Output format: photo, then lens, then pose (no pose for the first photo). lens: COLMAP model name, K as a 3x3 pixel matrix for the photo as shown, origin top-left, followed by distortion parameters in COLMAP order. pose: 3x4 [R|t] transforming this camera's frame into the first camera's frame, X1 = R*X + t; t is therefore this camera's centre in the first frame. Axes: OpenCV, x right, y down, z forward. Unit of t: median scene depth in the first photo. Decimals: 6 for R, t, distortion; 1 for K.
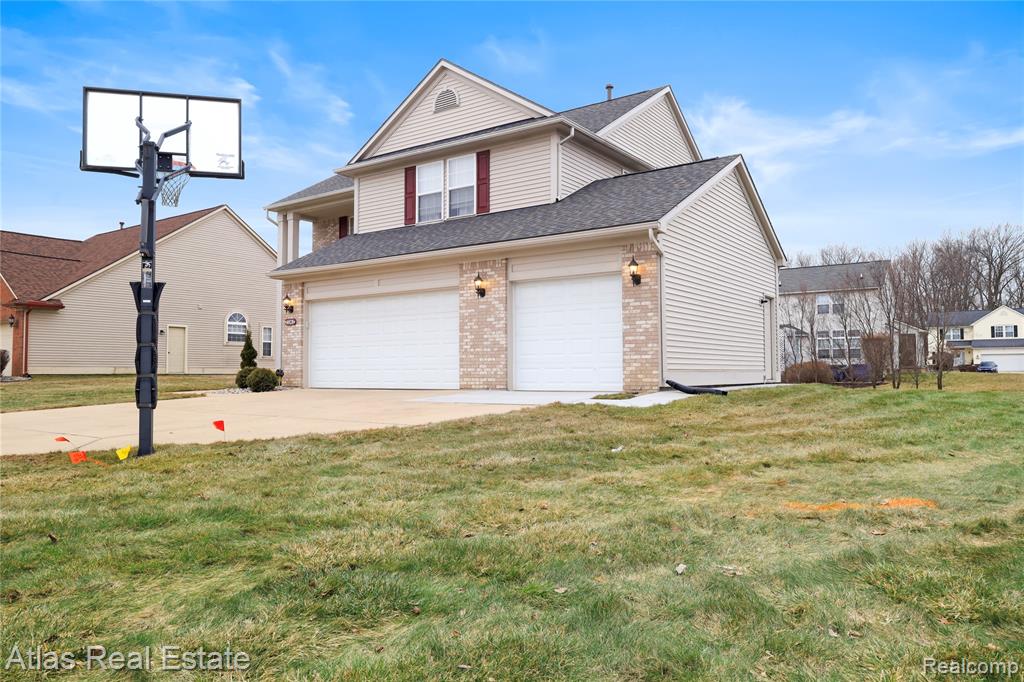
lens RADIAL K [[731.2, 0, 512.0], [0, 731.2, 341.0], [0, 0, 1]] dist [-0.001051, 0.000032]
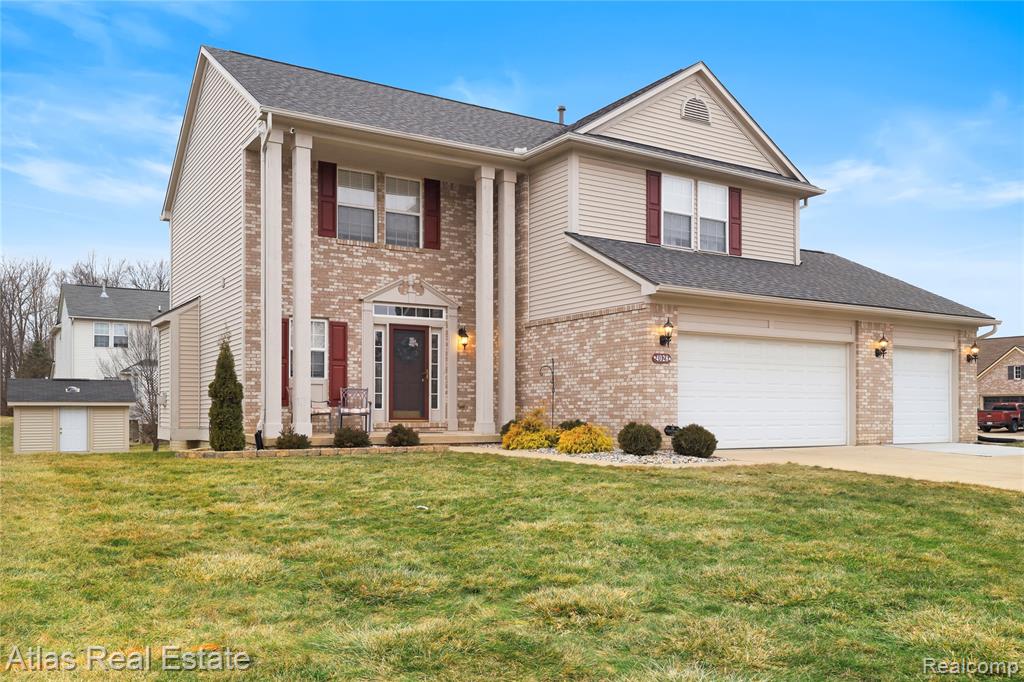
lens RADIAL K [[861.6, 0, 512.6], [0, 861.6, 400.1], [0, 0, 1]] dist [0.004167, 0.003270]
pose [[0.384935, 0.016501, 0.922796, -1.130155], [-0.043889, 0.999036, 0.000444, 0.020127], [-0.921900, -0.040671, 0.385288, 0.814398]]
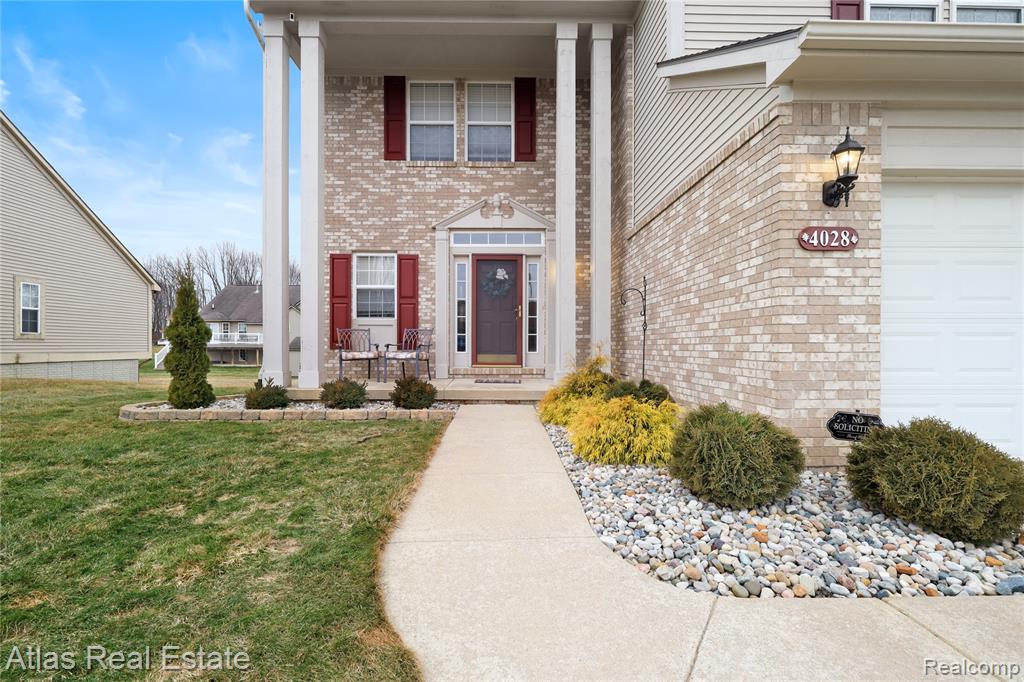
lens RADIAL K [[473.4, 0, 505.5], [0, 473.4, 346.9], [0, 0, 1]] dist [0.002201, 0.000042]
pose [[0.804176, 0.001542, 0.594389, -0.514086], [-0.030419, 0.998793, 0.038563, 0.012242], [-0.593612, -0.049092, 0.803253, 0.929403]]
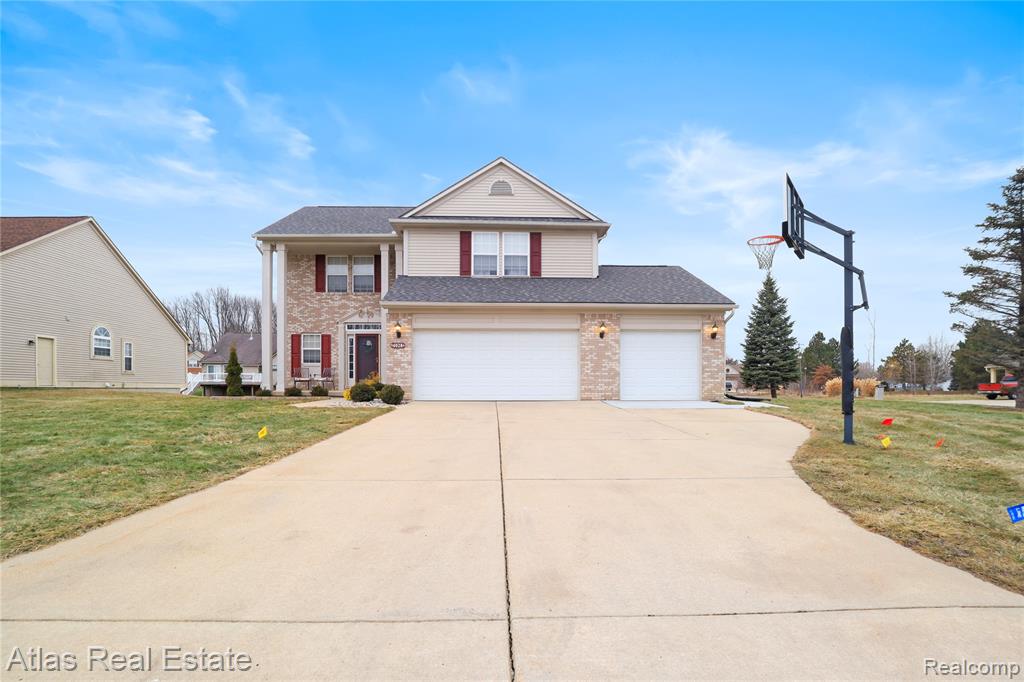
lens RADIAL K [[484.8, 0, 508.6], [0, 484.8, 391.7], [0, 0, 1]] dist [-0.025039, -0.000116]
pose [[0.796095, -0.002788, 0.605165, -0.638838], [-0.030266, 0.998555, 0.044415, 0.008472], [-0.604414, -0.053675, 0.794860, 0.264743]]
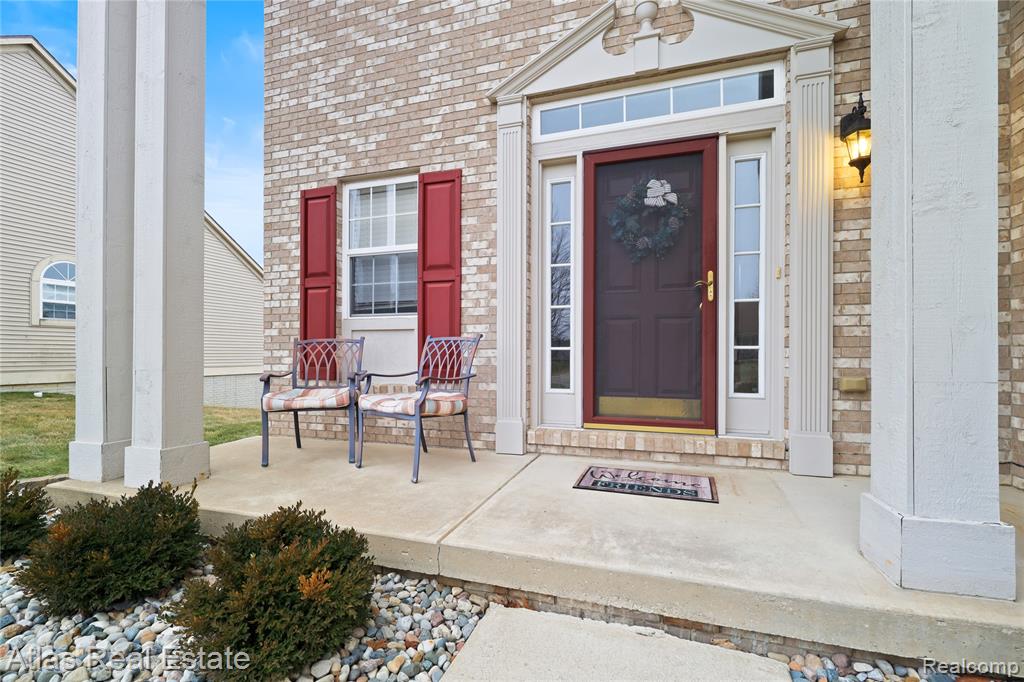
lens RADIAL K [[476.8, 0, 505.9], [0, 476.8, 355.7], [0, 0, 1]] dist [-0.001341, -0.000166]
pose [[0.959194, 0.002414, 0.282737, -0.343118], [-0.015508, 0.998907, 0.044084, 0.013837], [-0.282322, -0.046670, 0.958184, 1.154948]]
